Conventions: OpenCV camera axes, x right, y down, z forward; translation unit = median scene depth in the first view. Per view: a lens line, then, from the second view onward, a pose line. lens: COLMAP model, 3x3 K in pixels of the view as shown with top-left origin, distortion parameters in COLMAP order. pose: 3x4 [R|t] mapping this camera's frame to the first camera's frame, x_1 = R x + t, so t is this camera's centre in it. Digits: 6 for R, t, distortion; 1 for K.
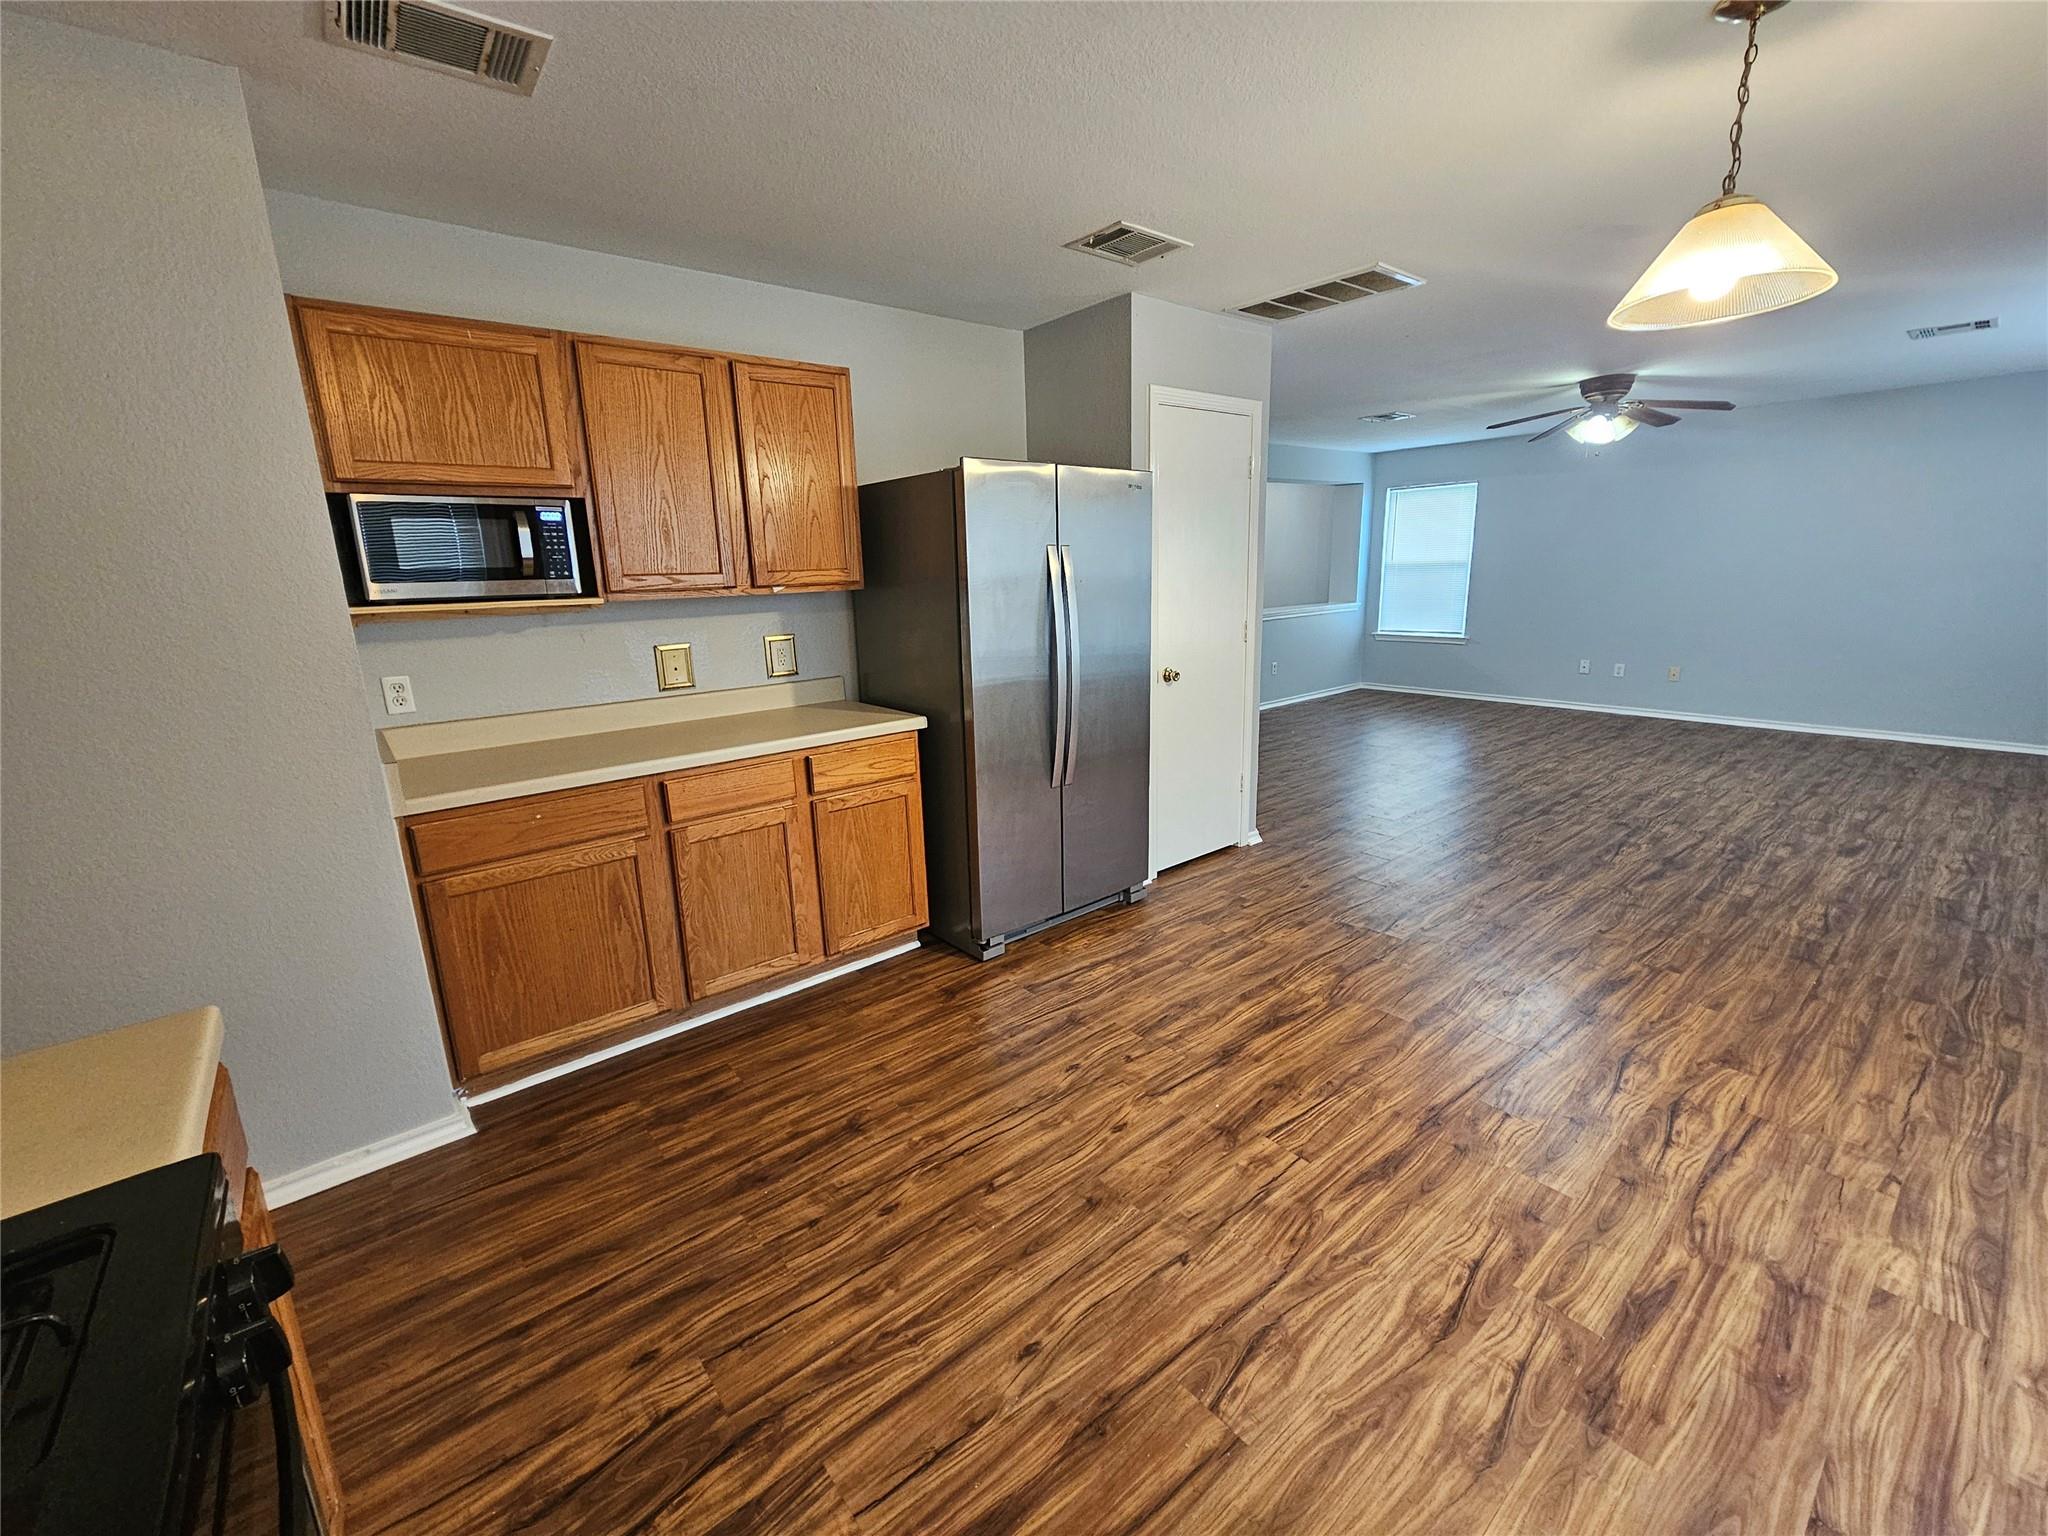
lens RADIAL K [[844.0, 0, 1024.0], [0, 844.0, 768.0], [0, 0, 1]] dist [0.001254, -0.000694]
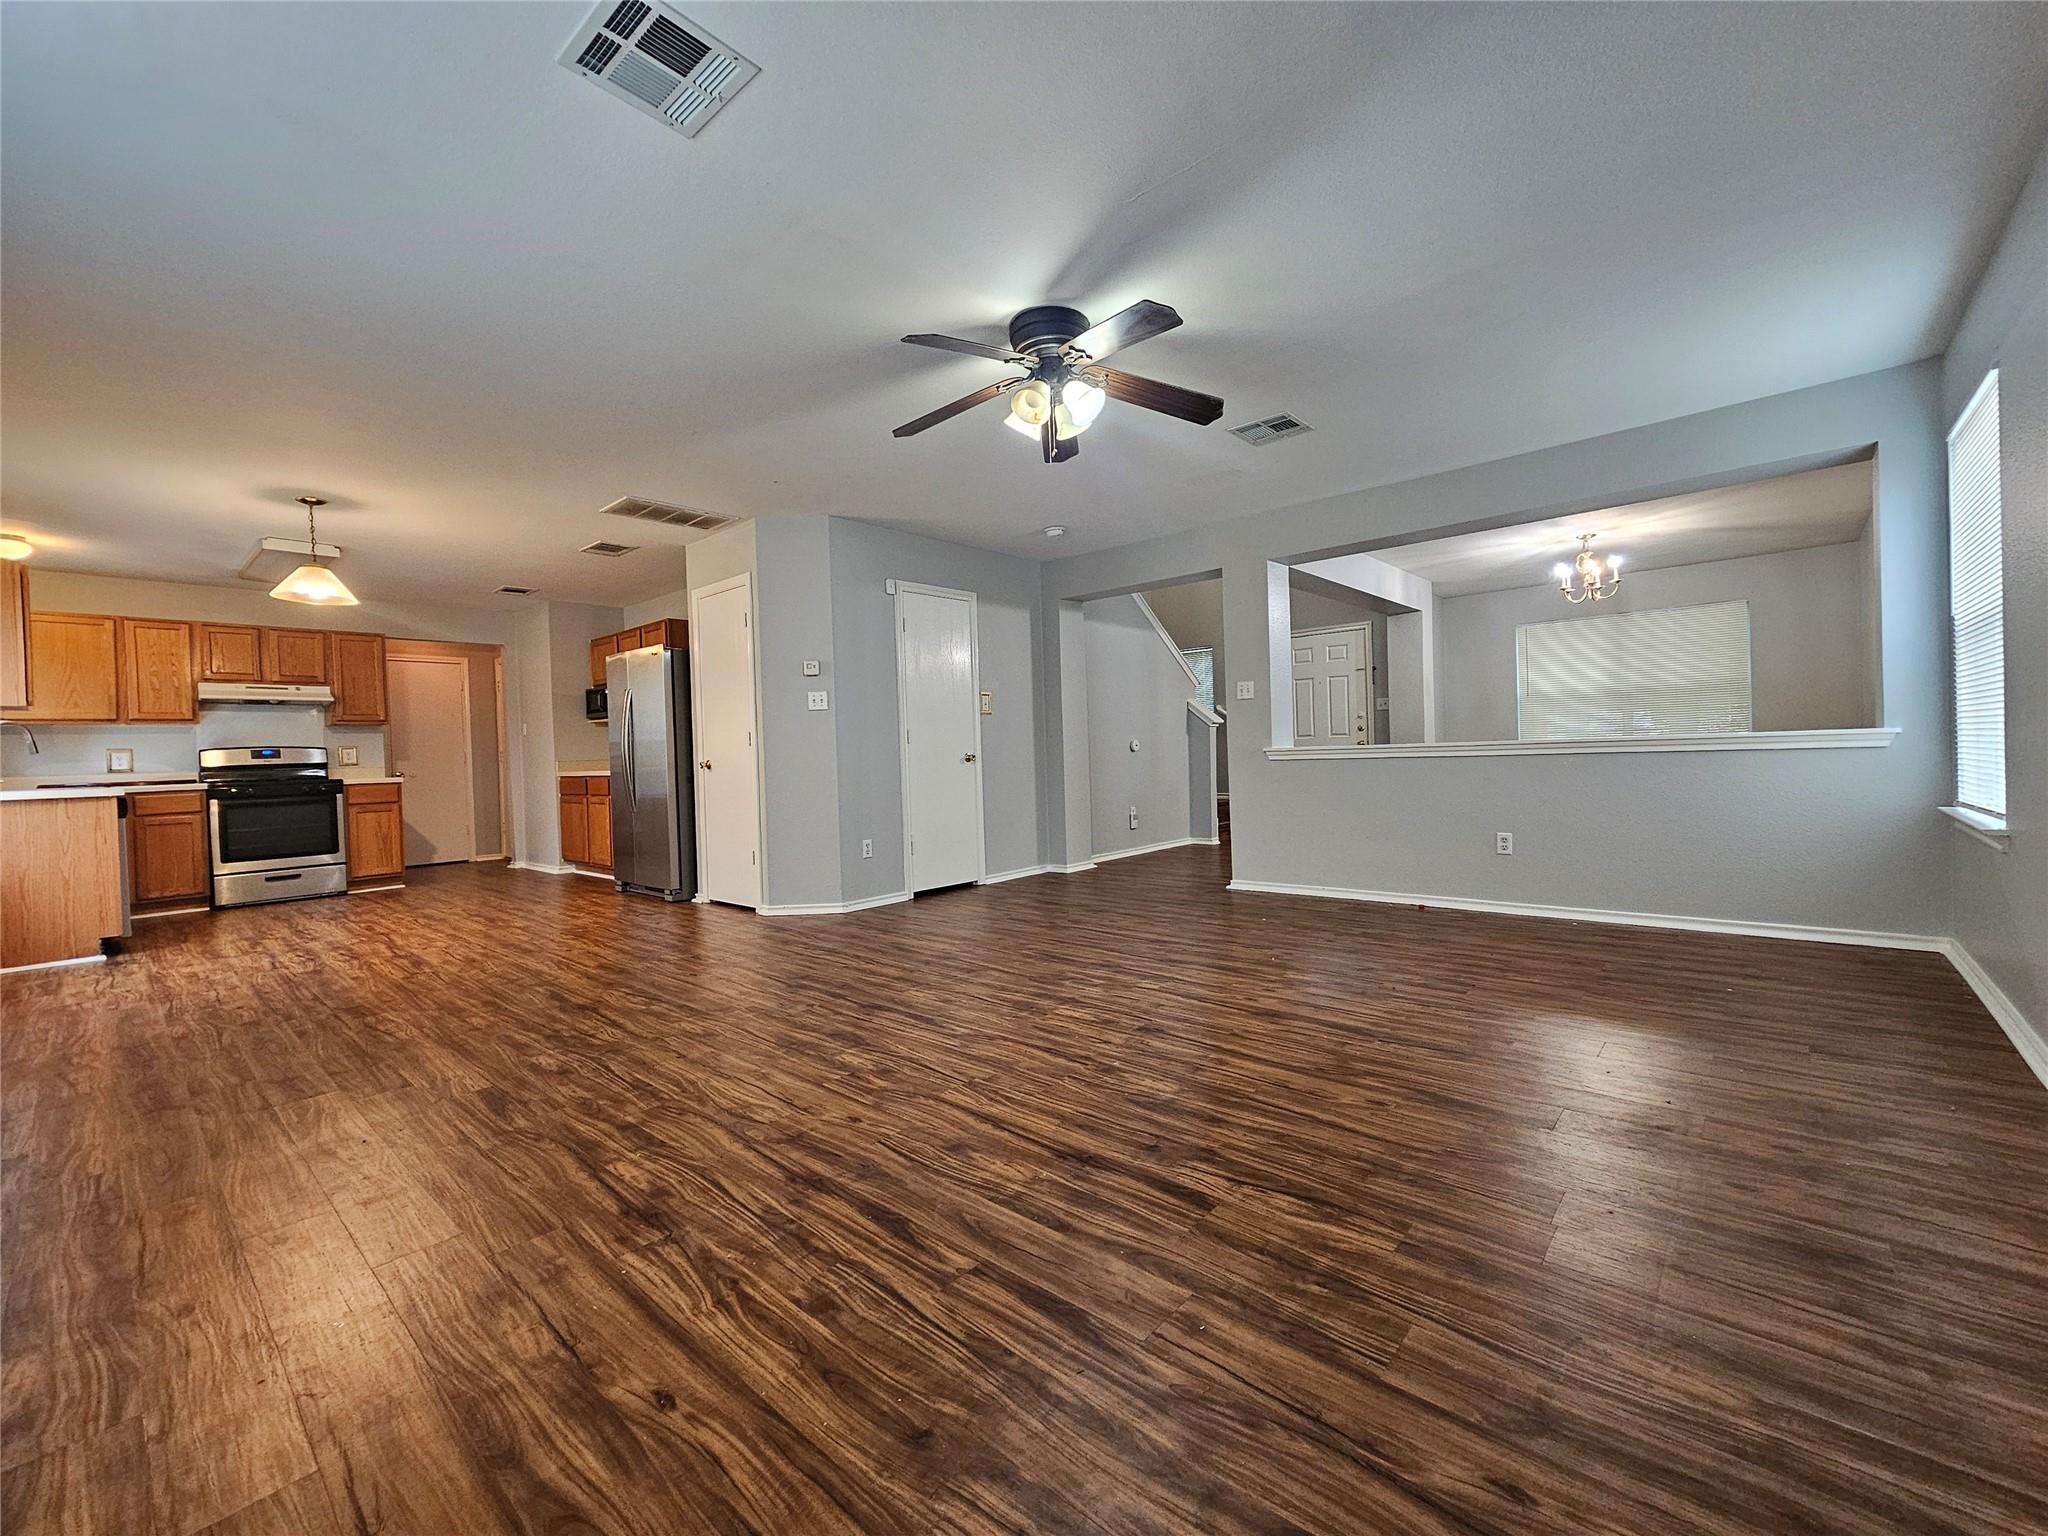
lens RADIAL K [[840.6, 0, 1023.5], [0, 840.6, 758.2], [0, 0, 1]] dist [-0.003480, 0.000533]
pose [[0.147632, 0.029245, -0.988610, 1.476464], [-0.203521, 0.979069, -0.001430, -0.198741], [0.967876, 0.201414, 0.150494, 1.114449]]
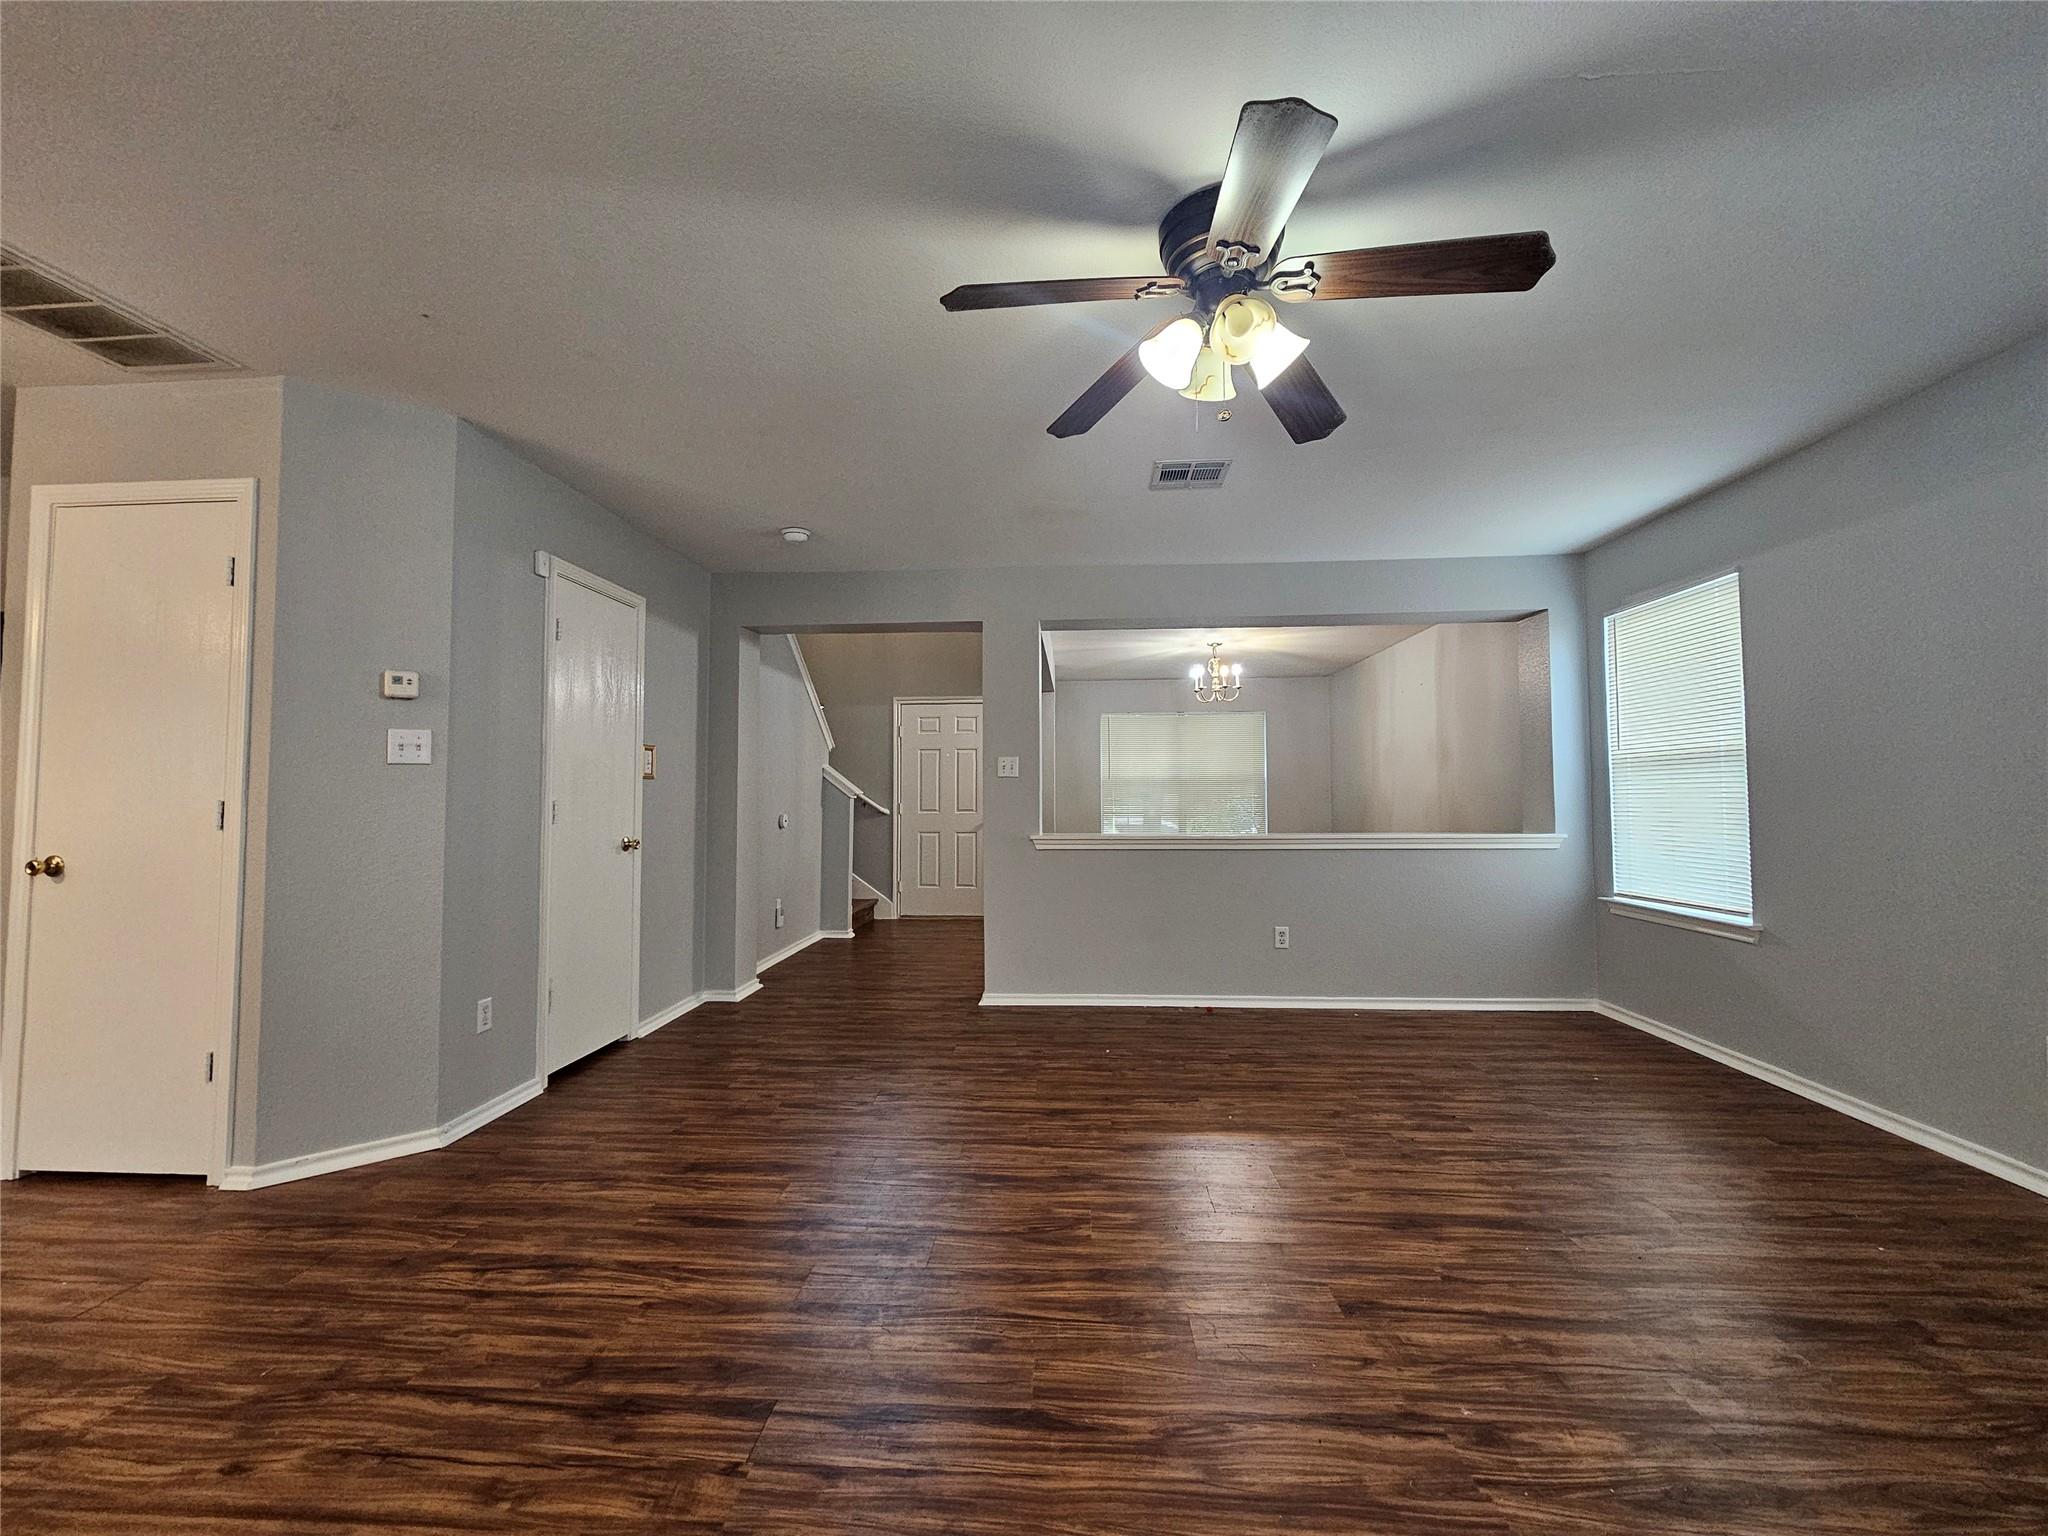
lens RADIAL K [[840.6, 0, 1023.5], [0, 840.6, 758.2], [0, 0, 1]] dist [-0.003480, 0.000533]
pose [[0.727155, -0.008541, -0.686420, 1.032655], [-0.176163, 0.964116, -0.198614, -0.168910], [0.663485, 0.265345, 0.699557, 0.866019]]
